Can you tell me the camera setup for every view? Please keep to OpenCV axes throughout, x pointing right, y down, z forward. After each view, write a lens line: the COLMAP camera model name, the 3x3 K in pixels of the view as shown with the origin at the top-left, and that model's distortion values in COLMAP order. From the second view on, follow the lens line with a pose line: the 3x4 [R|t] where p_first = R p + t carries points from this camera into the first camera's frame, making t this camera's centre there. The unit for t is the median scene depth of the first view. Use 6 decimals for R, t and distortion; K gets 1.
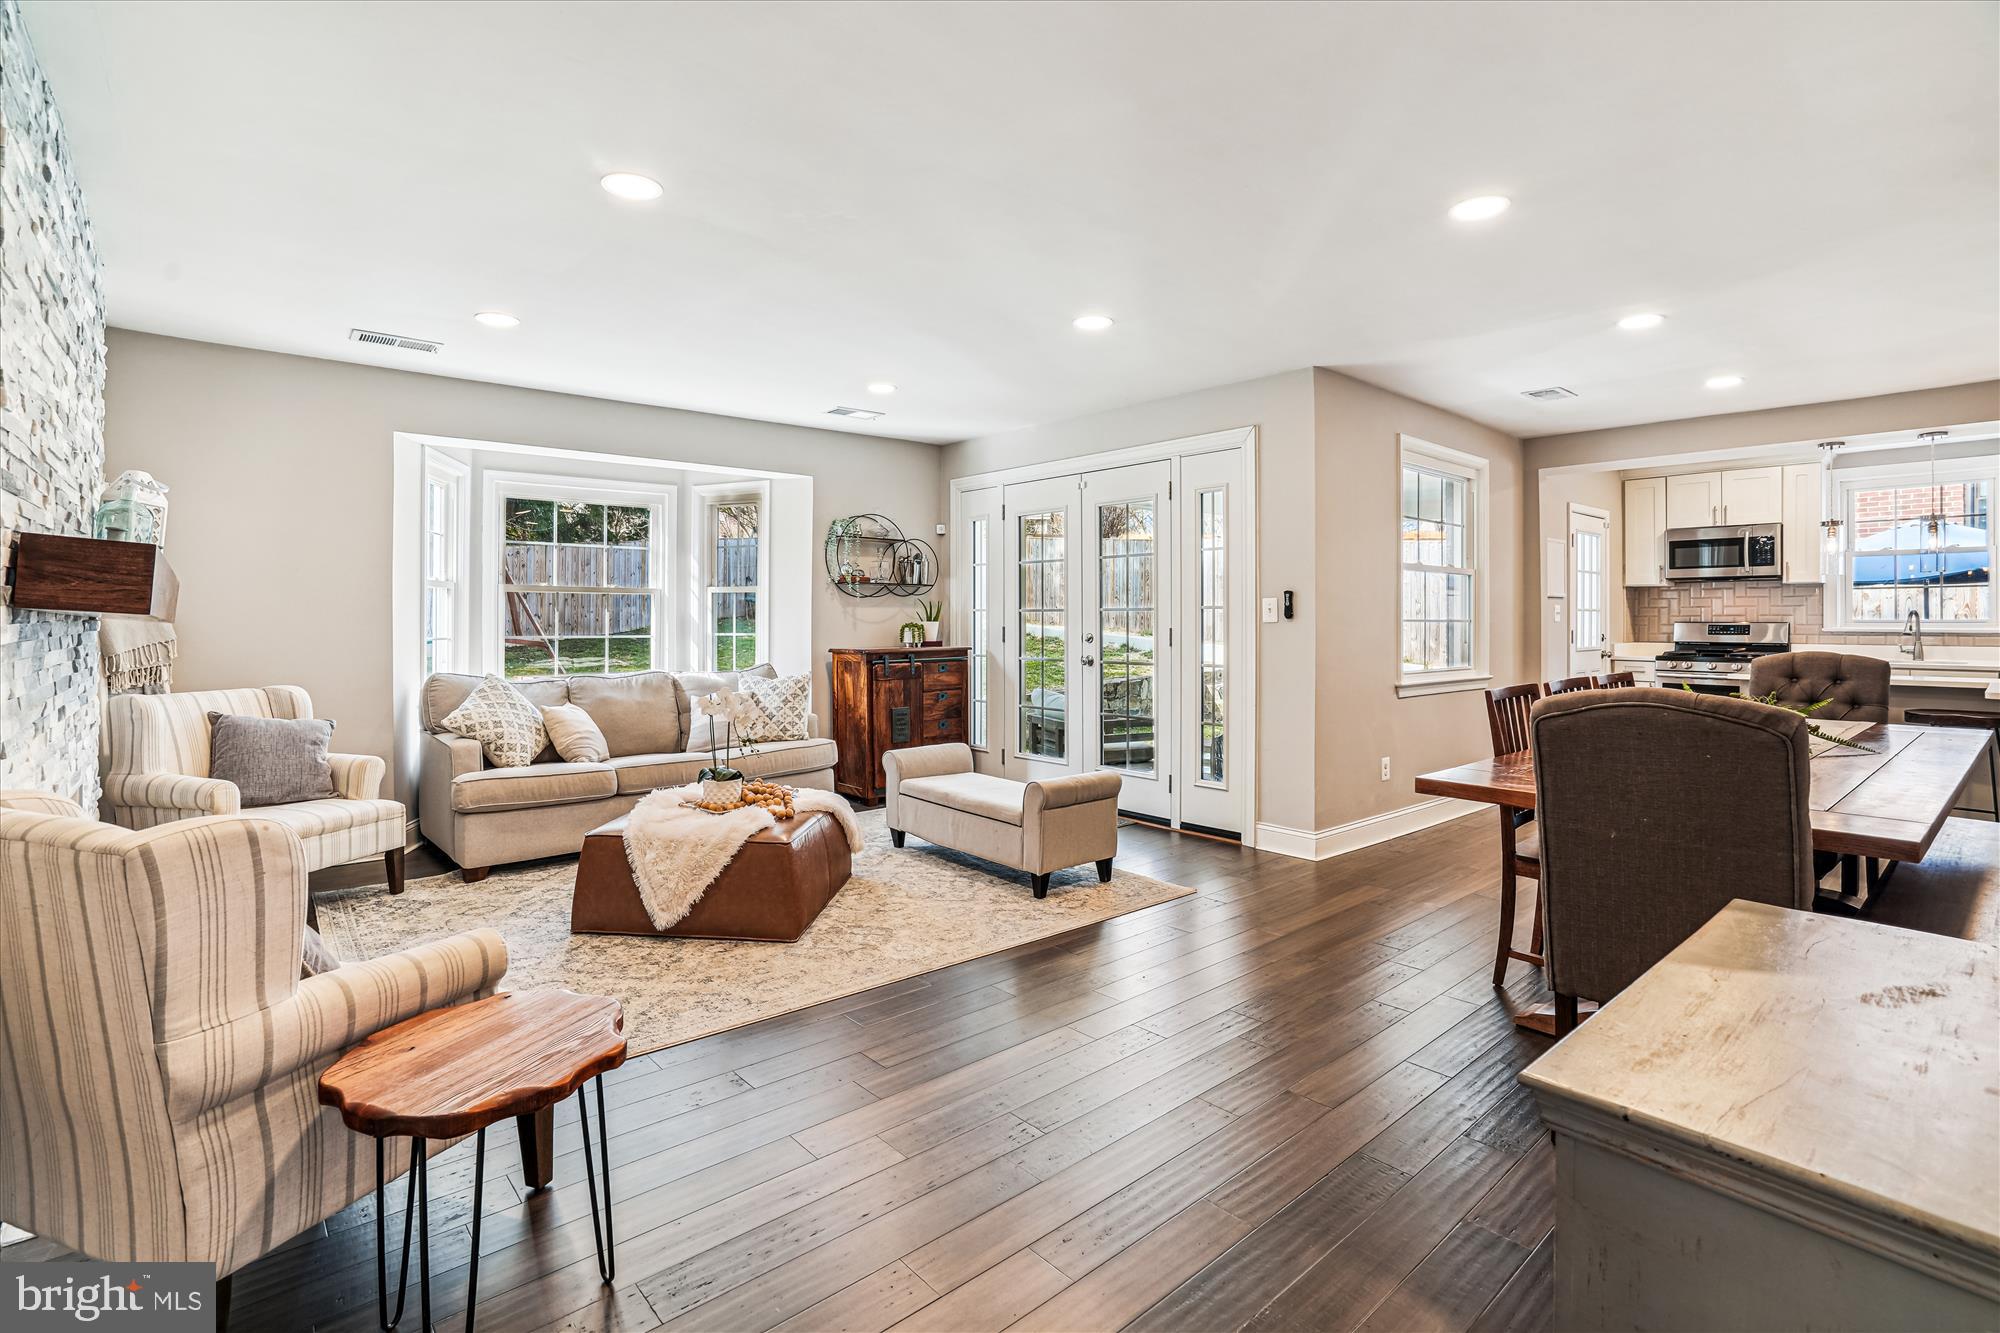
lens RADIAL K [[931.3, 0, 949.2], [0, 931.3, 622.0], [0, 0, 1]] dist [-0.040337, 0.014717]
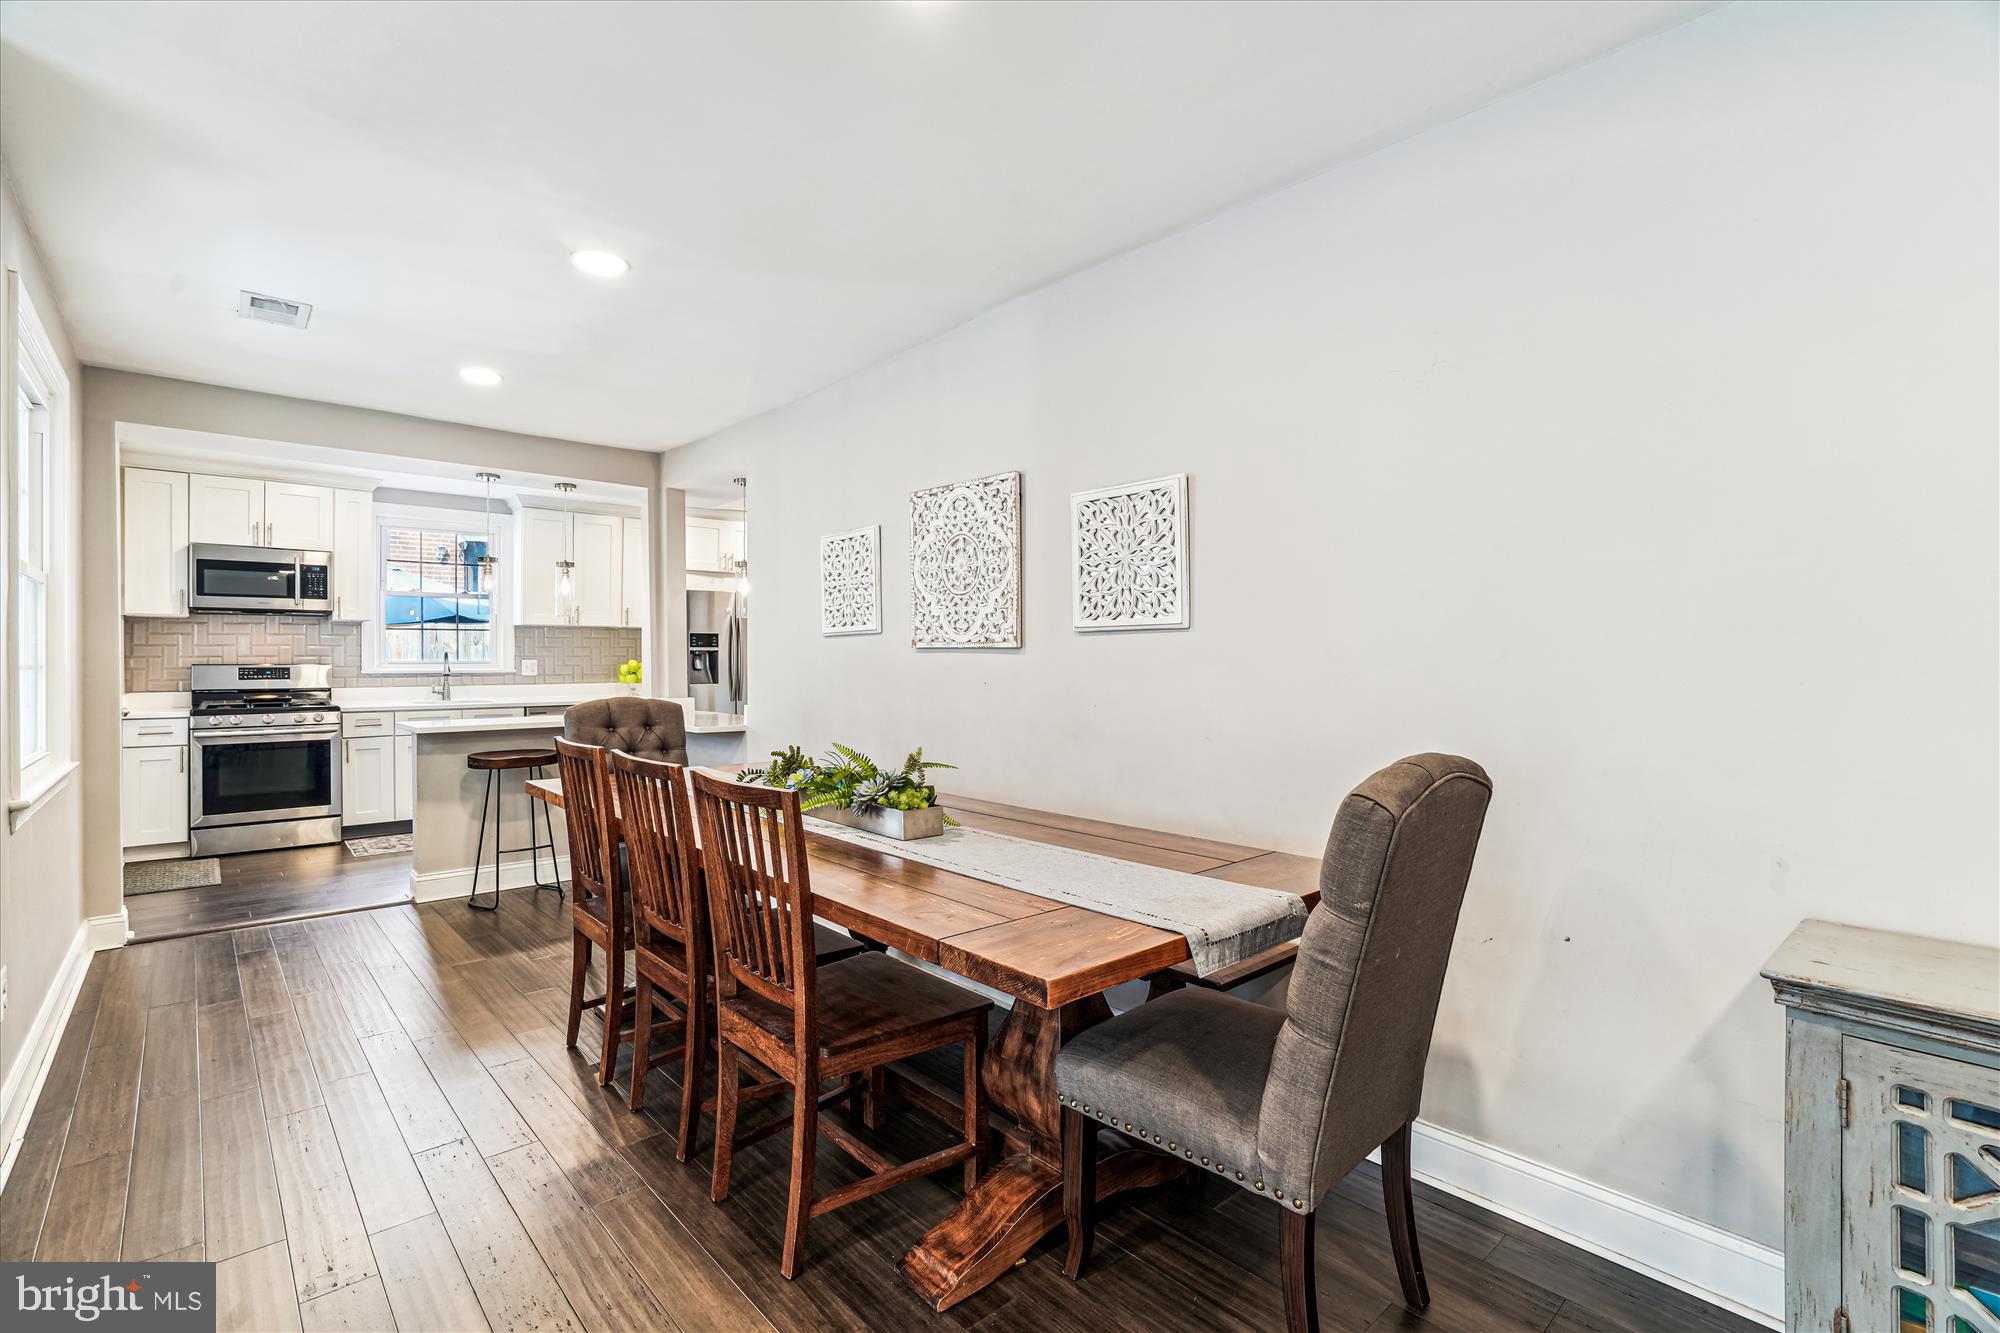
lens RADIAL K [[931.3, 0, 1015.3], [0, 931.3, 656.4], [0, 0, 1]] dist [-0.040337, 0.014717]
pose [[-0.048729, 0.000869, 0.998812, -0.004006], [0.004699, 0.999989, -0.000641, -0.003738], [-0.998801, 0.004662, -0.048733, 0.420061]]
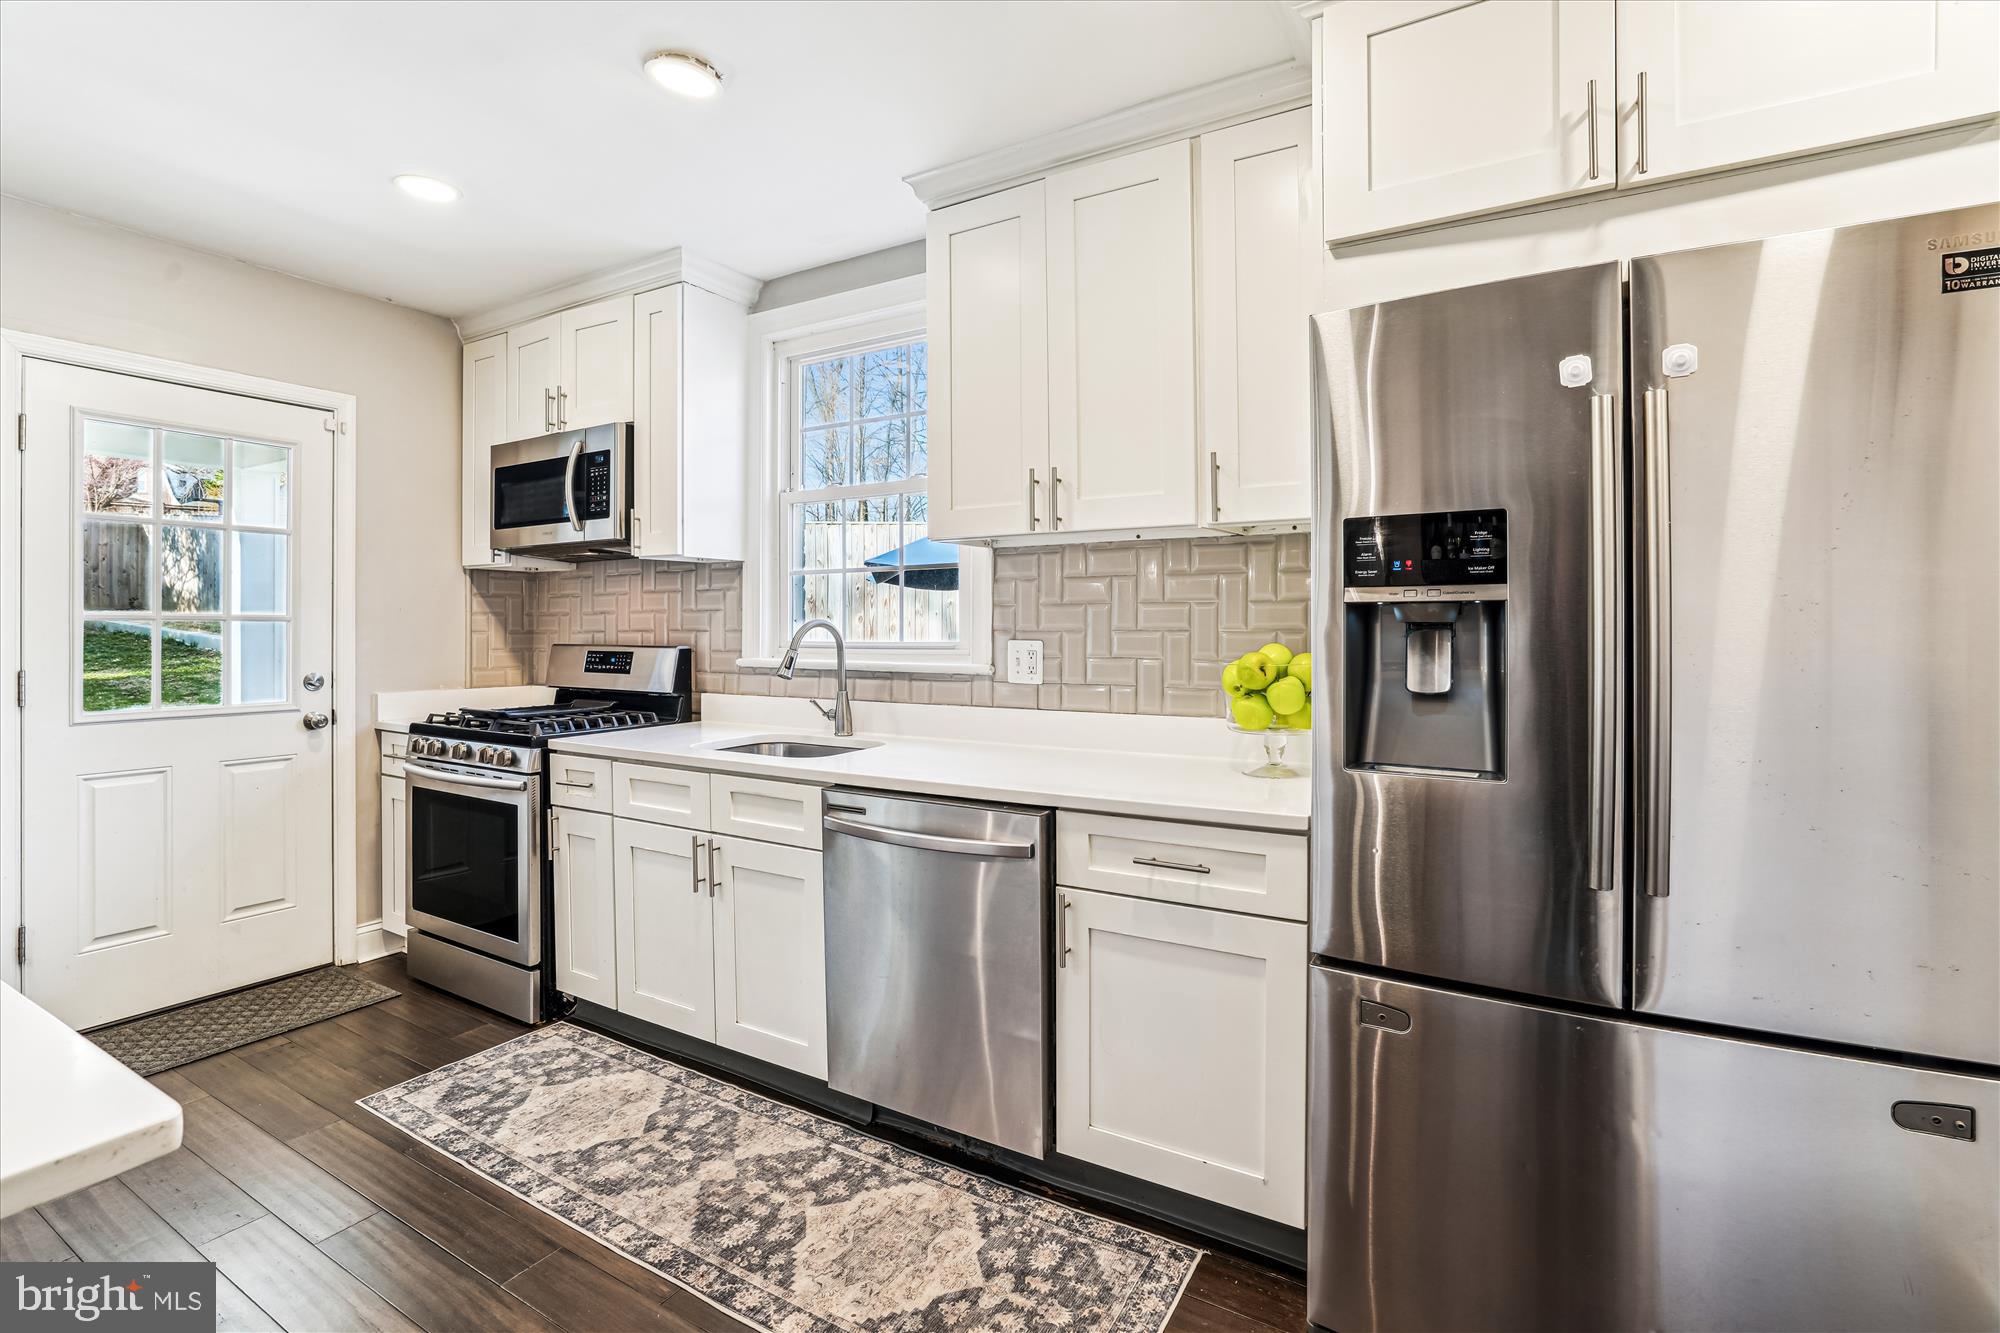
lens RADIAL K [[931.3, 0, 974.0], [0, 931.3, 630.9], [0, 0, 1]] dist [-0.040337, 0.014717]
pose [[0.949483, 0.000257, 0.313817, 1.025113], [0.001073, 0.999991, -0.004065, -0.005961], [-0.313815, 0.004196, 0.949475, 0.575866]]
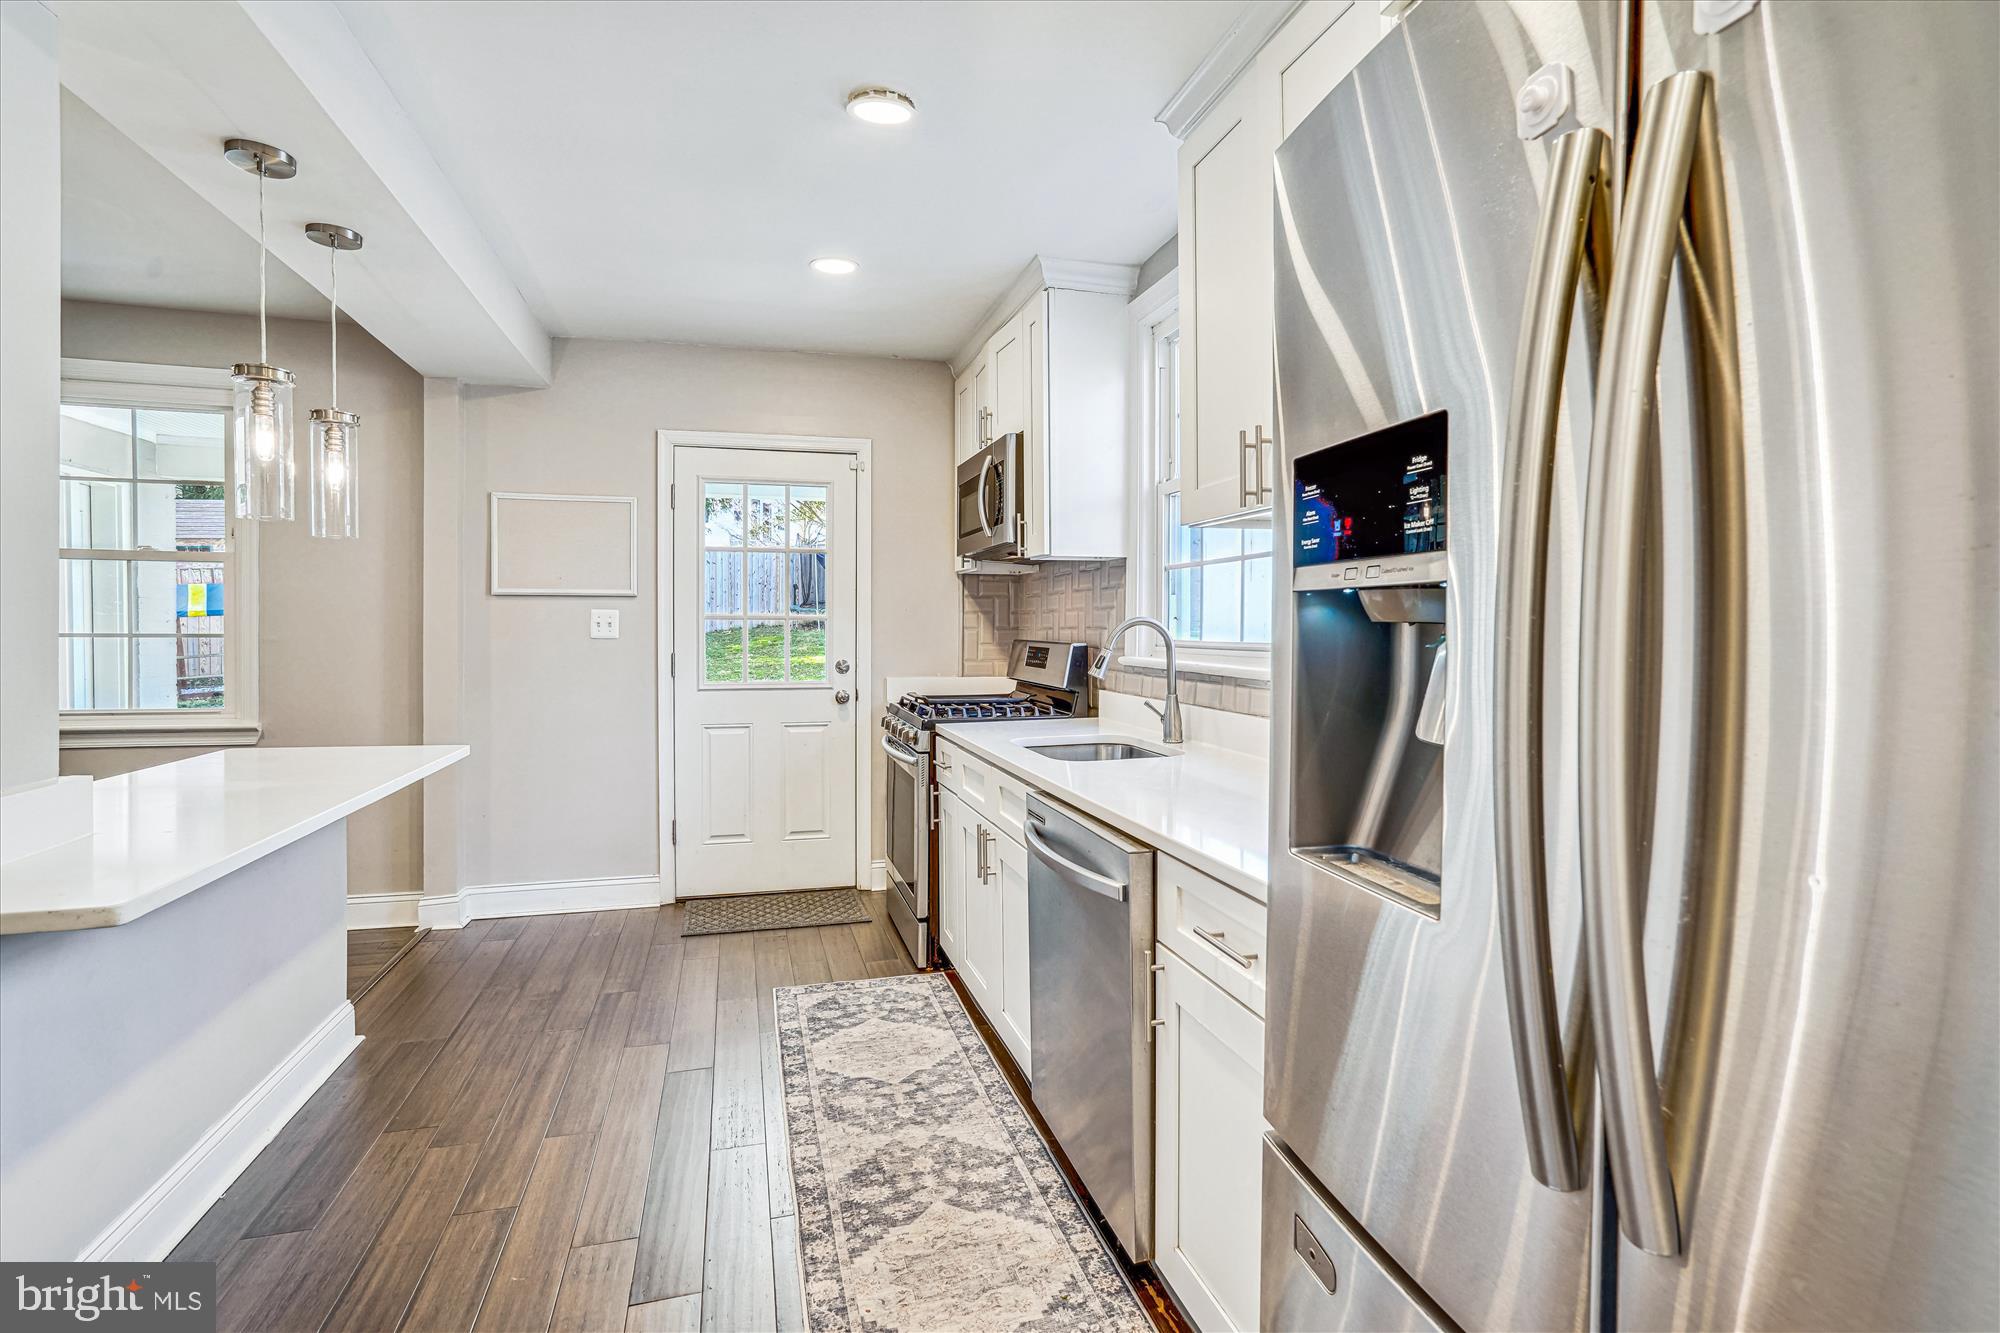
lens RADIAL K [[931.3, 0, 981.5], [0, 931.3, 647.9], [0, 0, 1]] dist [-0.040337, 0.014717]
pose [[0.904166, 0.012019, -0.427012, 1.211493], [-0.003341, 0.999773, 0.021065, -0.007985], [0.427168, -0.017620, 0.904000, 0.613821]]
